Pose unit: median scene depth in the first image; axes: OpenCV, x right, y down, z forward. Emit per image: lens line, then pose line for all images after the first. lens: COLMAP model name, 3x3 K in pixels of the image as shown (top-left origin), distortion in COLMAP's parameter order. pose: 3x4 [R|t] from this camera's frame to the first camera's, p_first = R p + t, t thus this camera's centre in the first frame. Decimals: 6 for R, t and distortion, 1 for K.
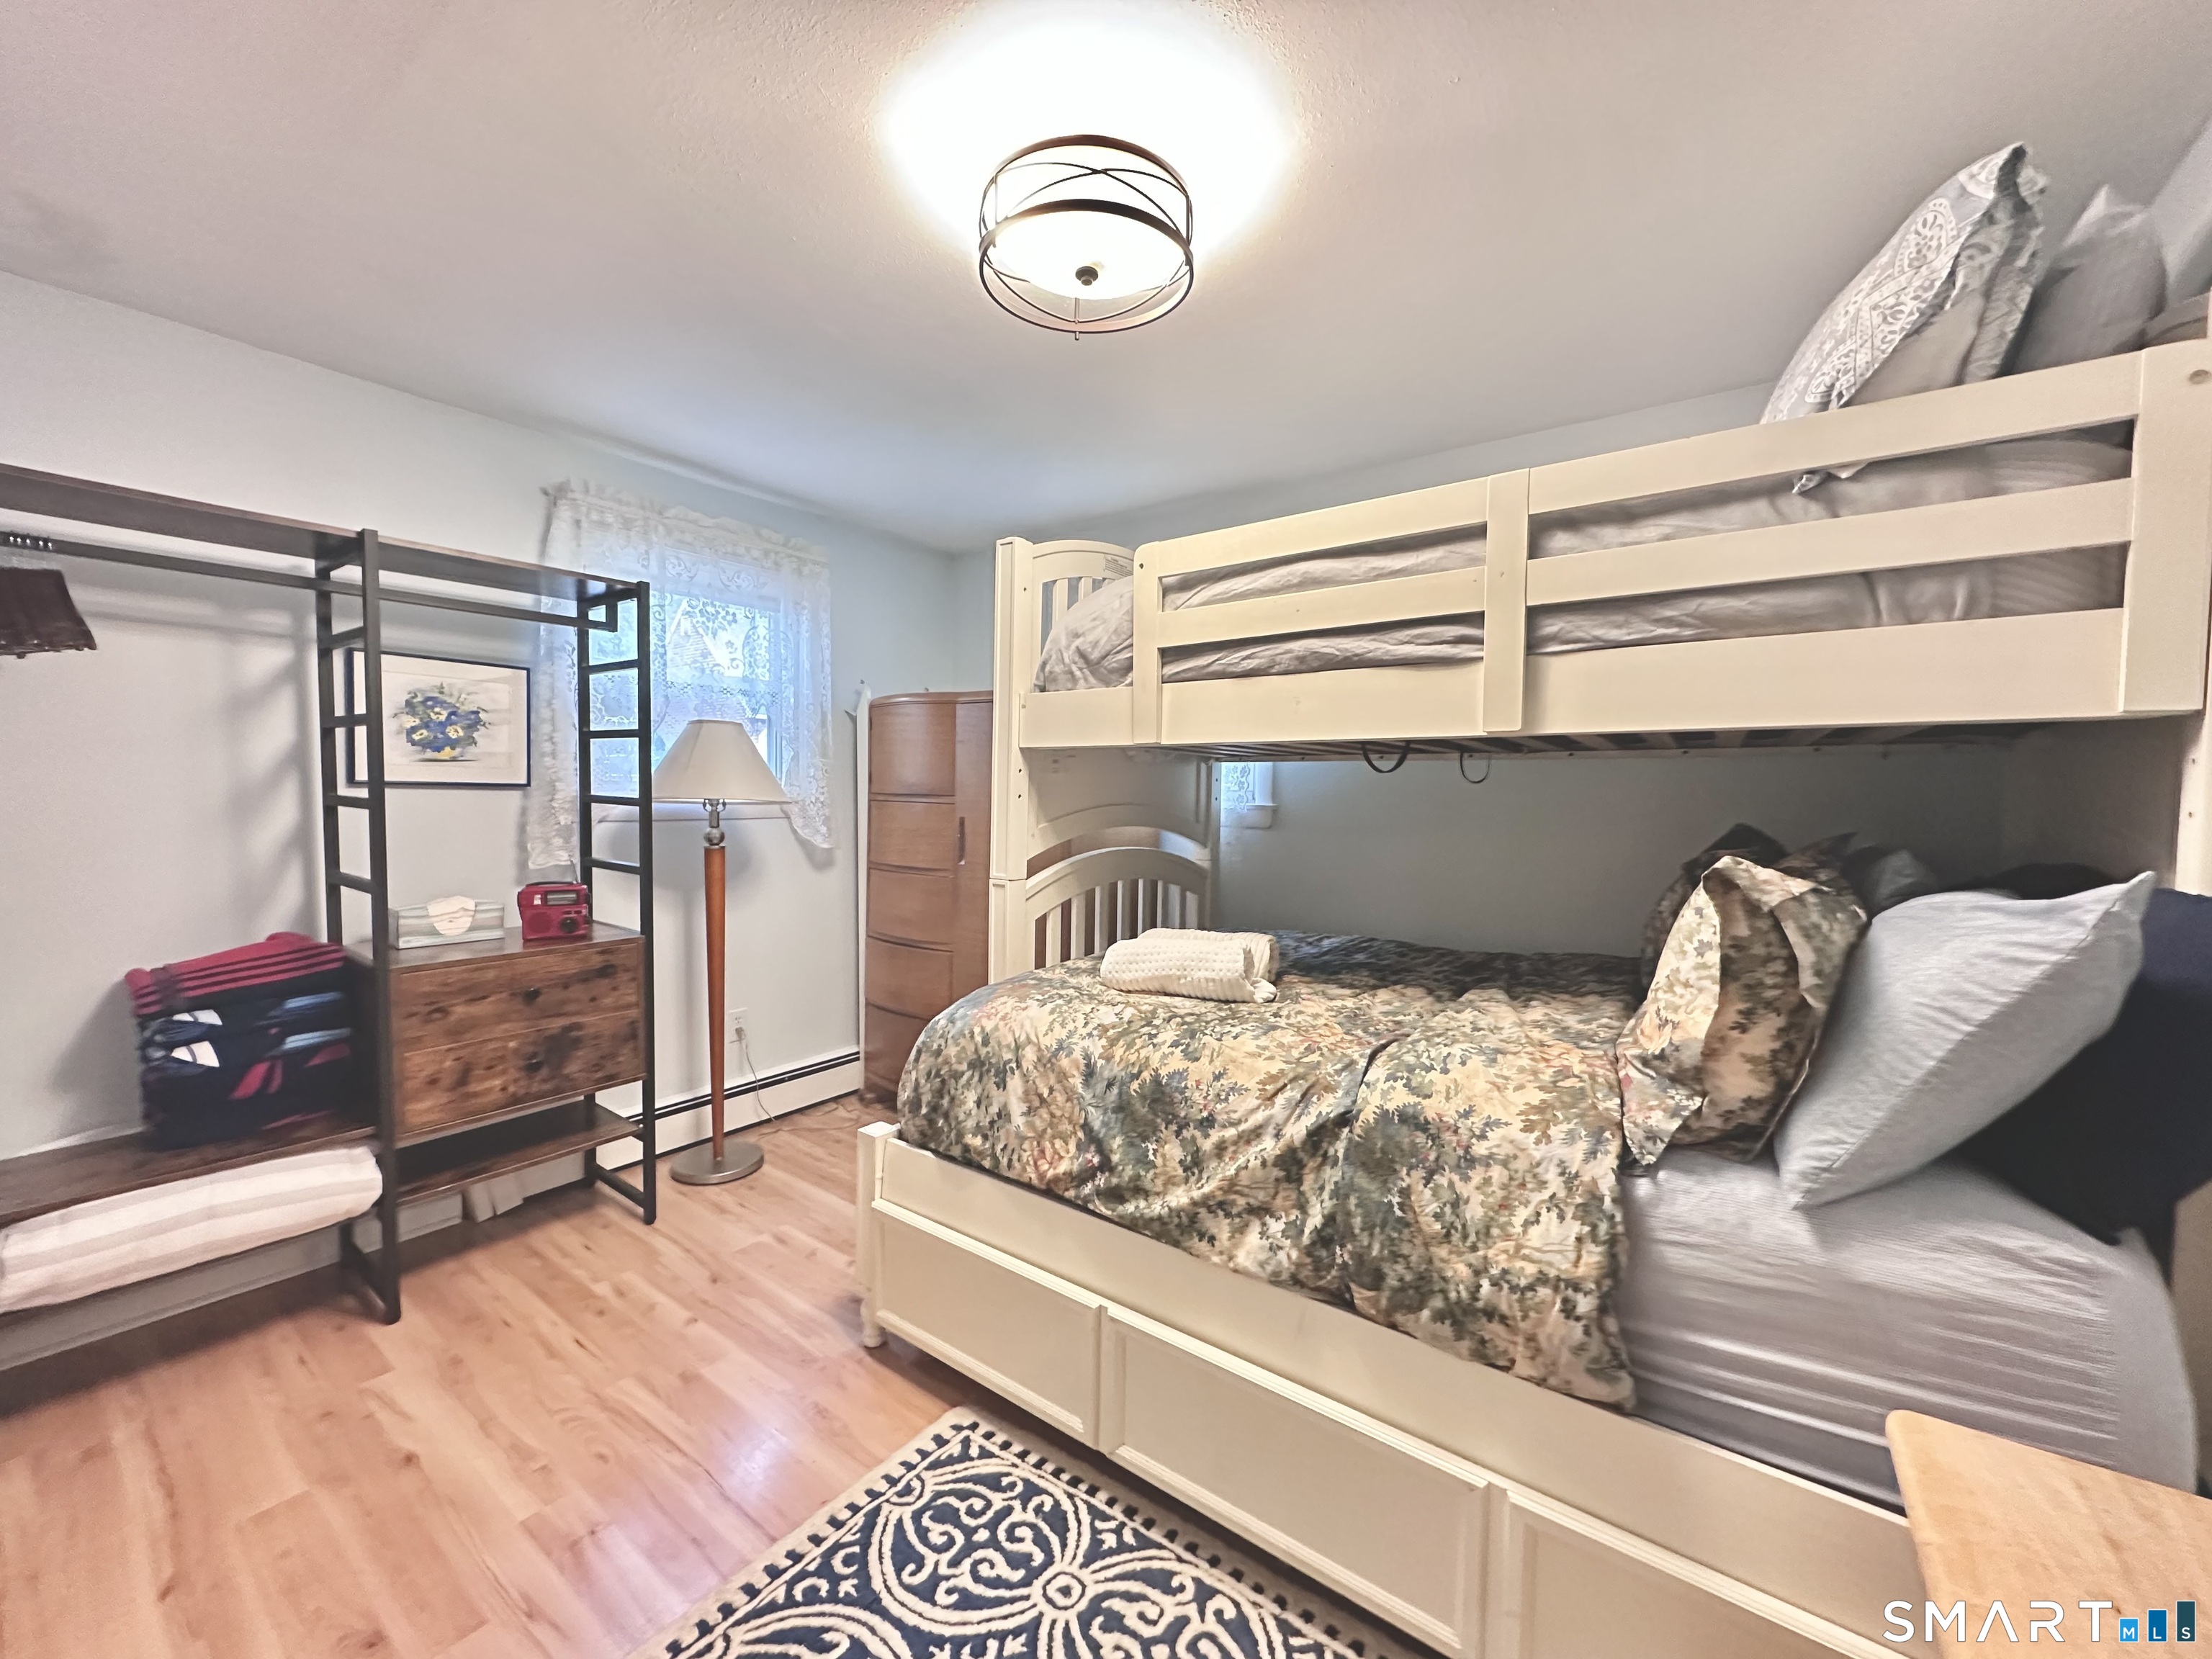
lens RADIAL K [[889.1, 0, 1104.1], [0, 889.1, 829.4], [0, 0, 1]] dist [-0.000130, 0.000034]
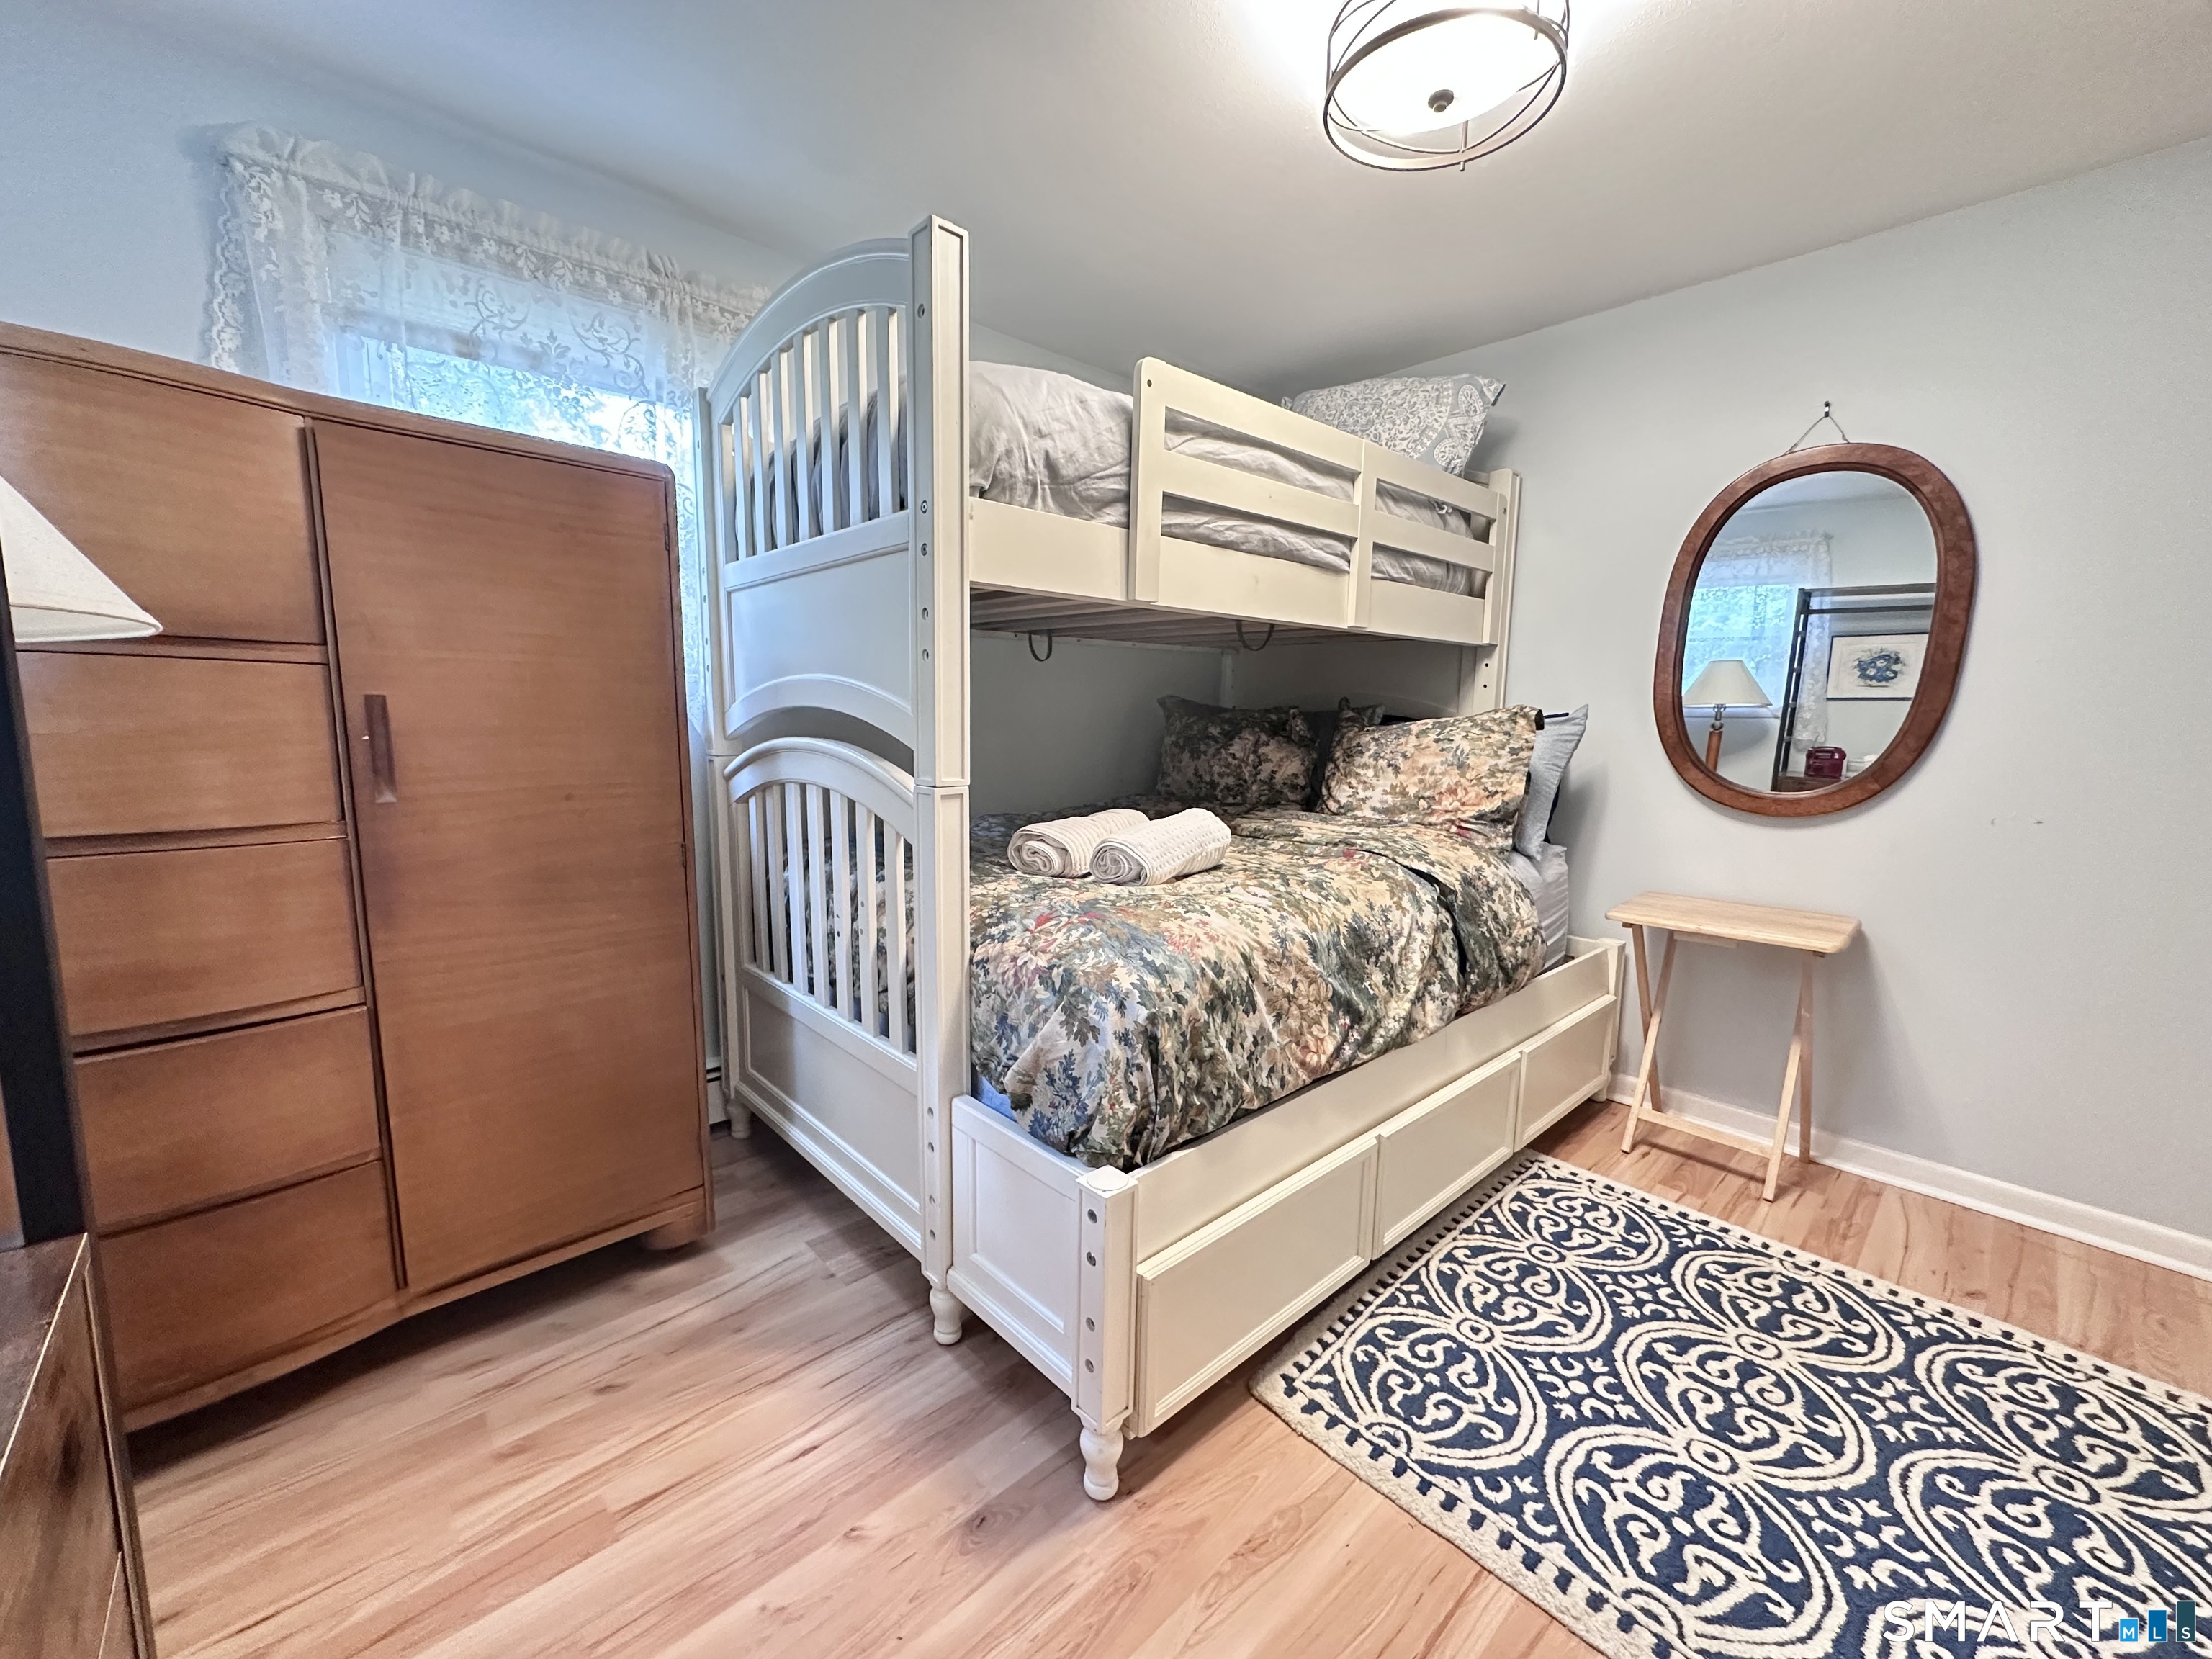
lens RADIAL K [[889.1, 0, 1104.1], [0, 889.1, 829.4], [0, 0, 1]] dist [-0.000130, 0.000034]
pose [[0.172696, -0.148632, 0.973696, -1.089600], [0.024269, 0.988891, 0.146647, -0.006668], [-0.984676, -0.001695, 0.174385, 1.161179]]
